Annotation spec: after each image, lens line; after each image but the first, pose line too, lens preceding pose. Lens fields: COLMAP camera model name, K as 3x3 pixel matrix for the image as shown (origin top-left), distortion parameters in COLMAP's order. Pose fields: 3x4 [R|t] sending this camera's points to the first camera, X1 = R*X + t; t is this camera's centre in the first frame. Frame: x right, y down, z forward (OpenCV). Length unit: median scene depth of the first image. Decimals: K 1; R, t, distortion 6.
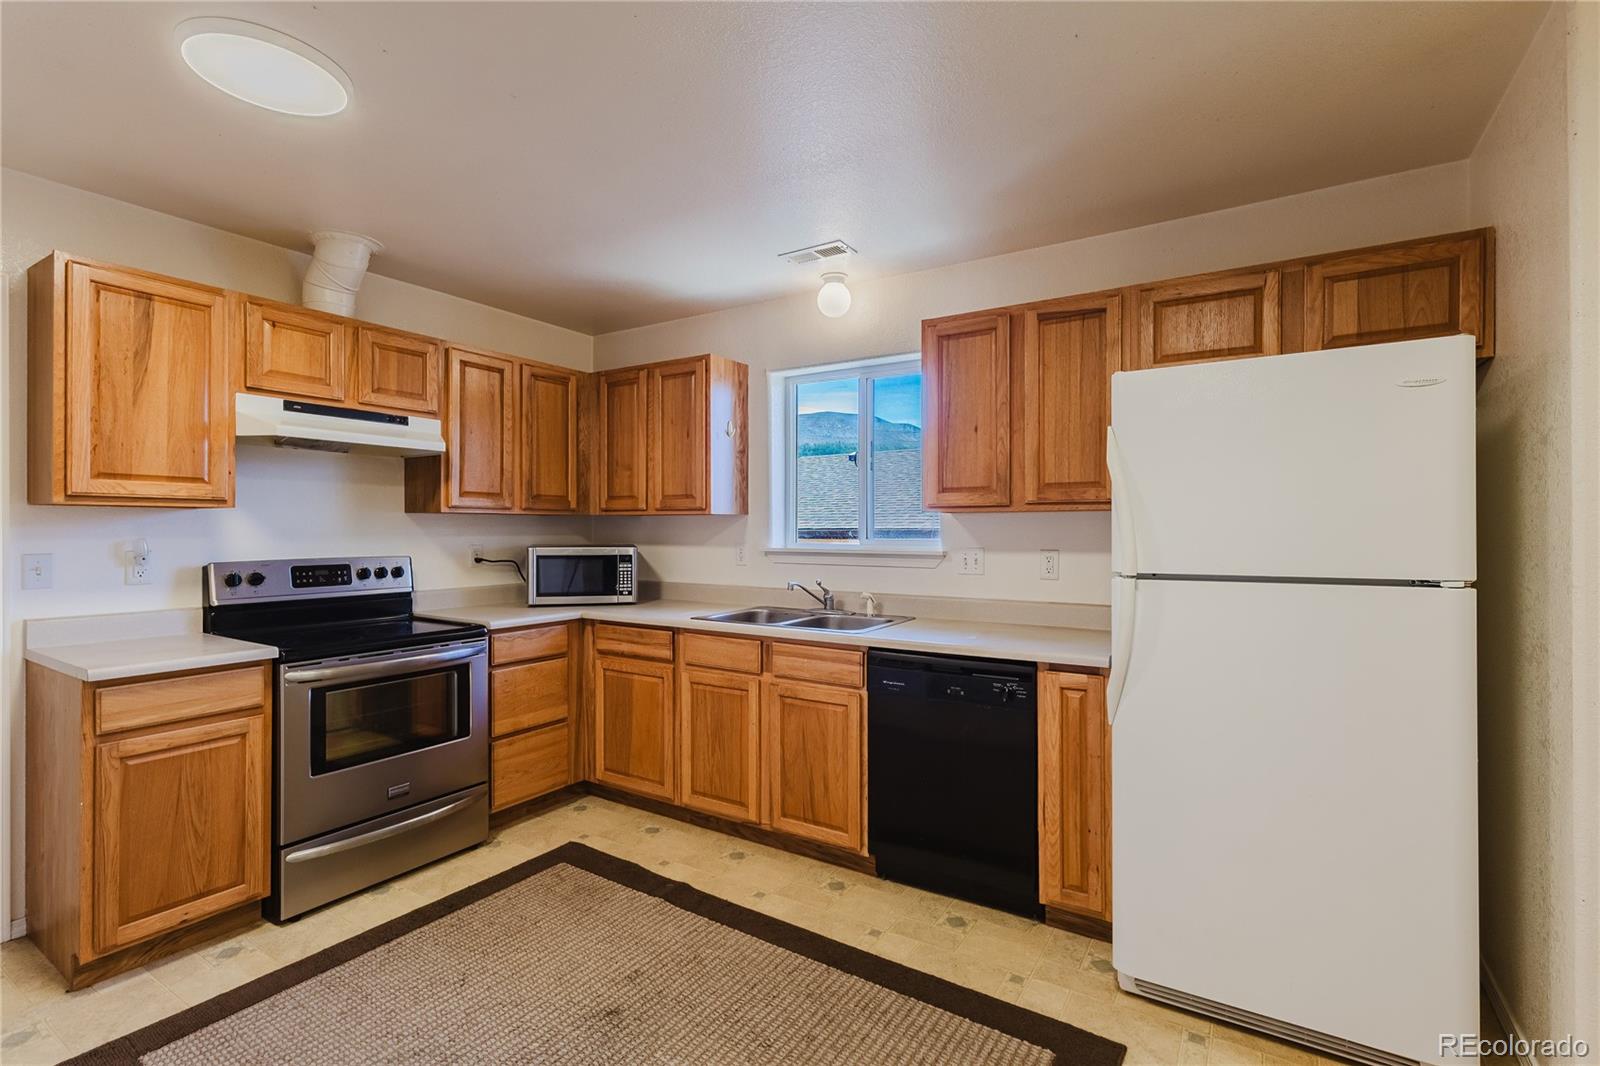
lens RADIAL K [[733.4, 0, 800.0], [0, 733.4, 533.0], [0, 0, 1]] dist [0.000248, 0.001184]
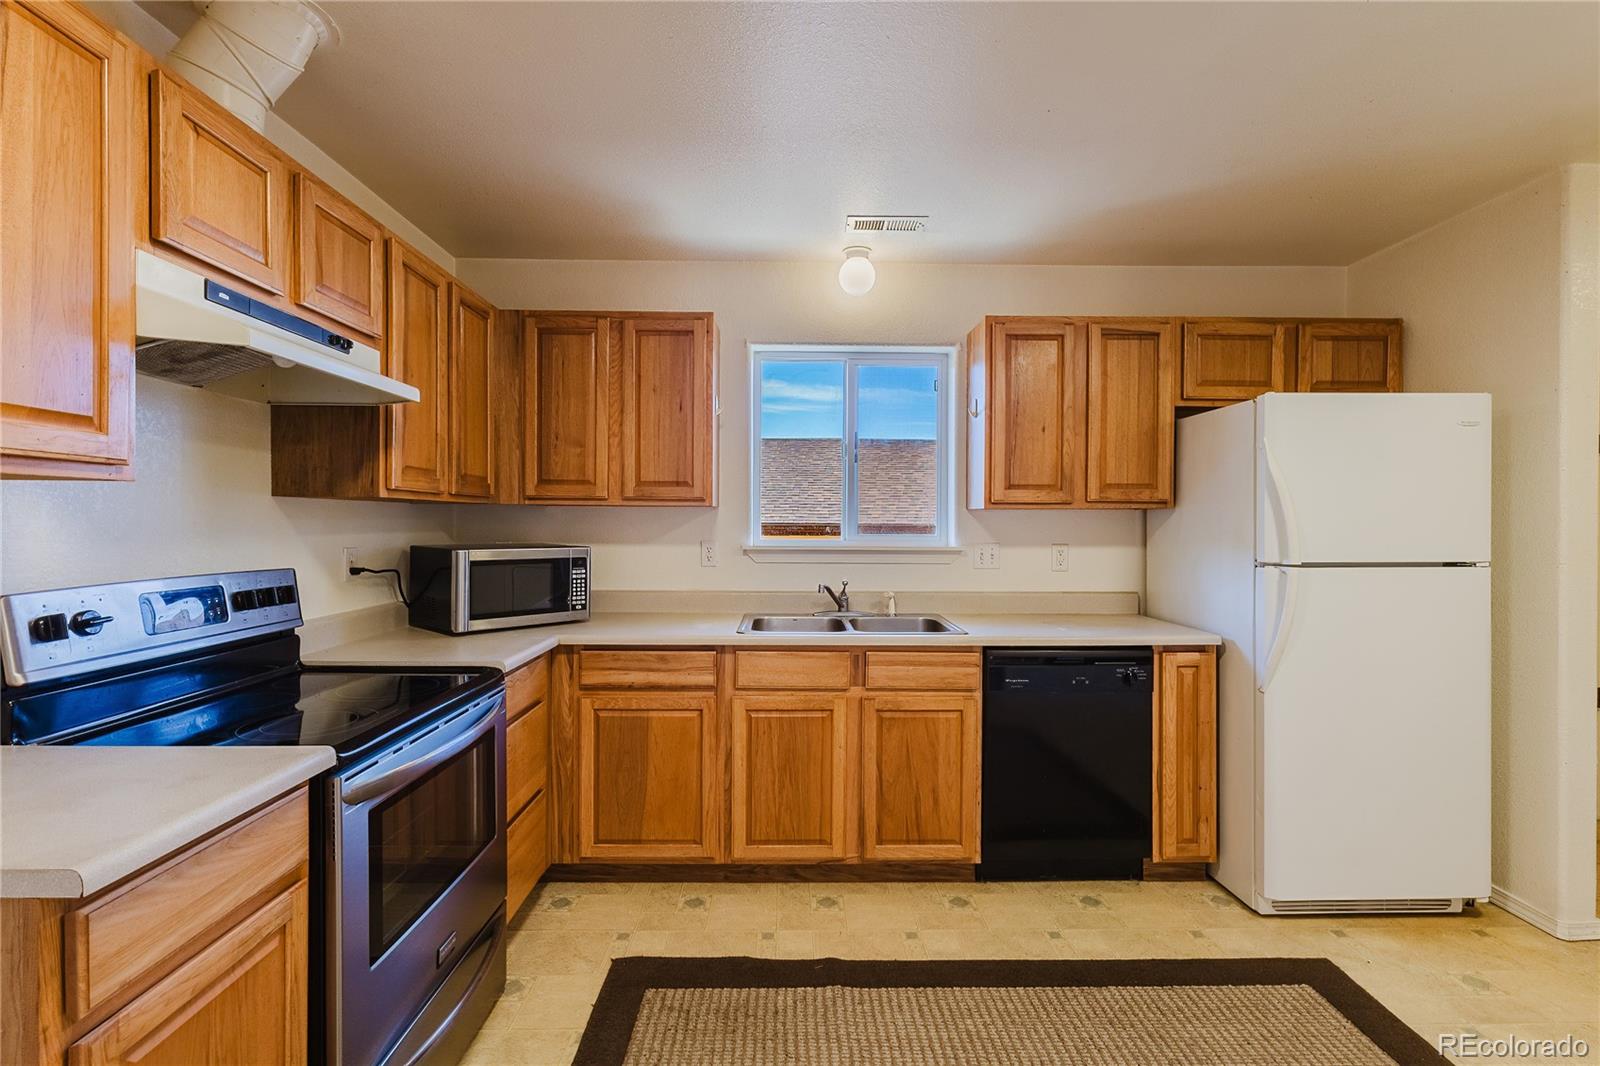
lens RADIAL K [[733.4, 0, 800.0], [0, 733.4, 533.0], [0, 0, 1]] dist [0.000248, 0.001184]
pose [[0.835561, -0.005001, 0.549375, -0.601222], [-0.000233, 0.999955, 0.009458, -0.003805], [-0.549398, -0.008031, 0.835522, 0.305943]]
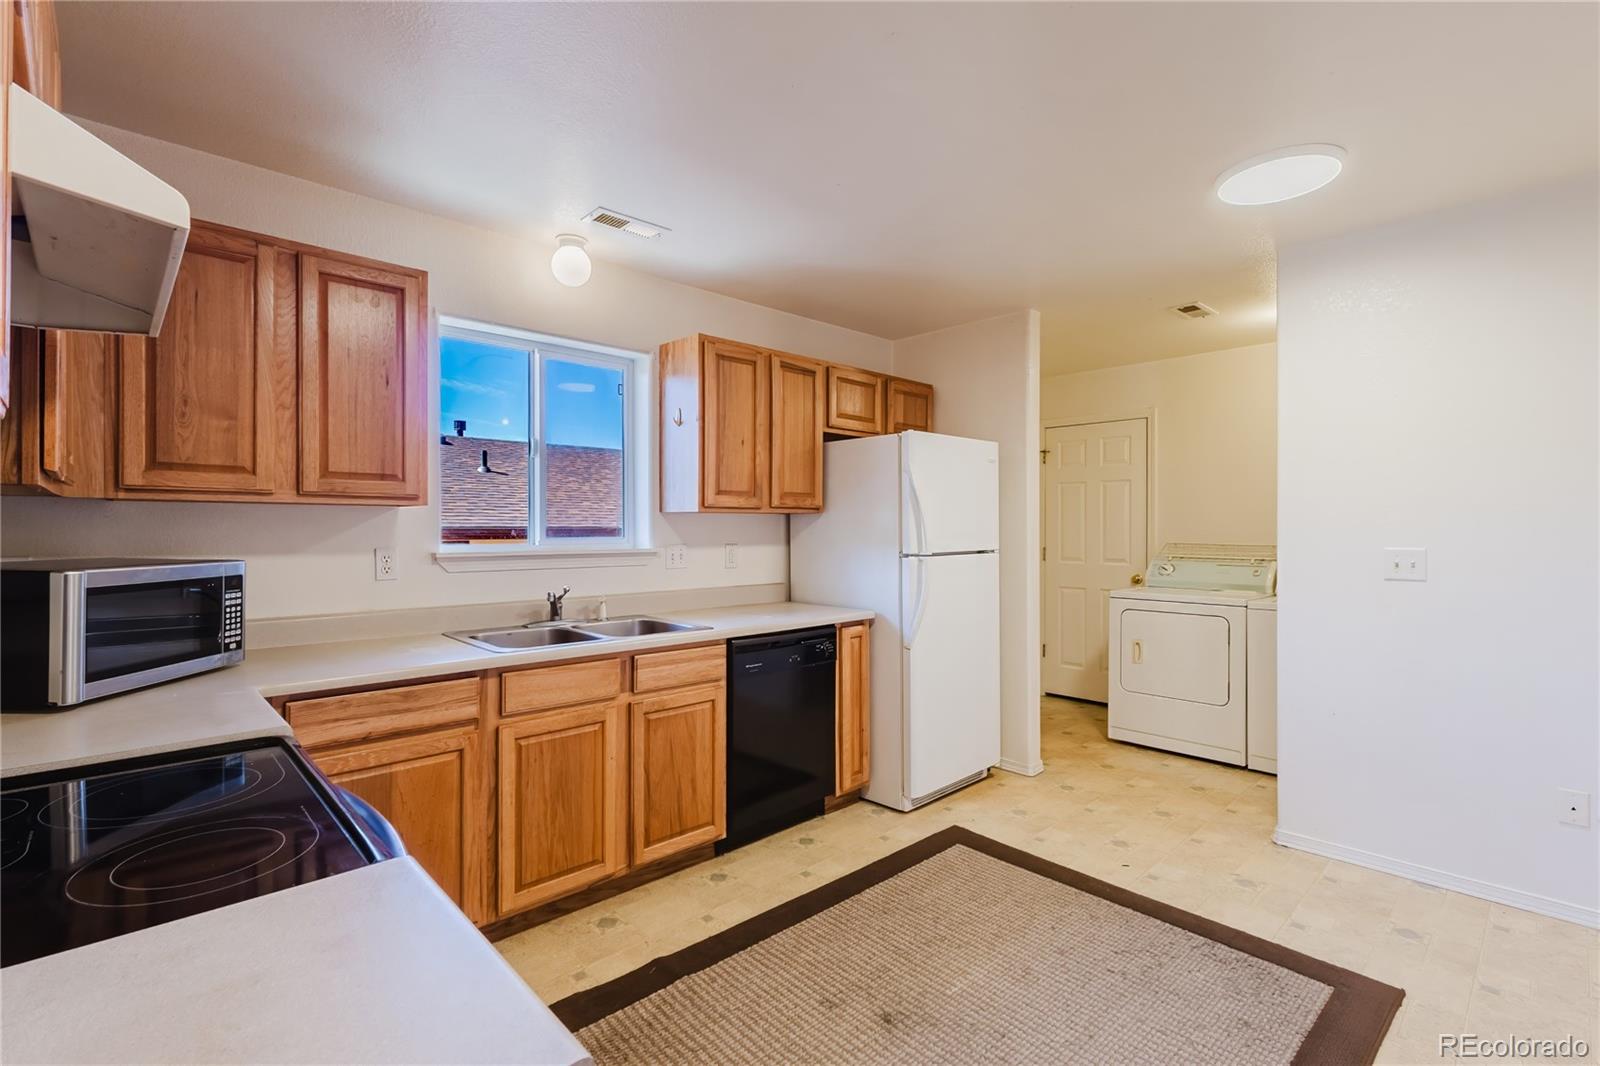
lens RADIAL K [[733.4, 0, 800.0], [0, 733.4, 533.0], [0, 0, 1]] dist [0.000248, 0.001184]
pose [[0.243568, -0.008872, 0.969843, -0.852626], [0.005014, 0.999956, 0.007888, -0.004725], [-0.969871, 0.002941, 0.243602, 0.601191]]
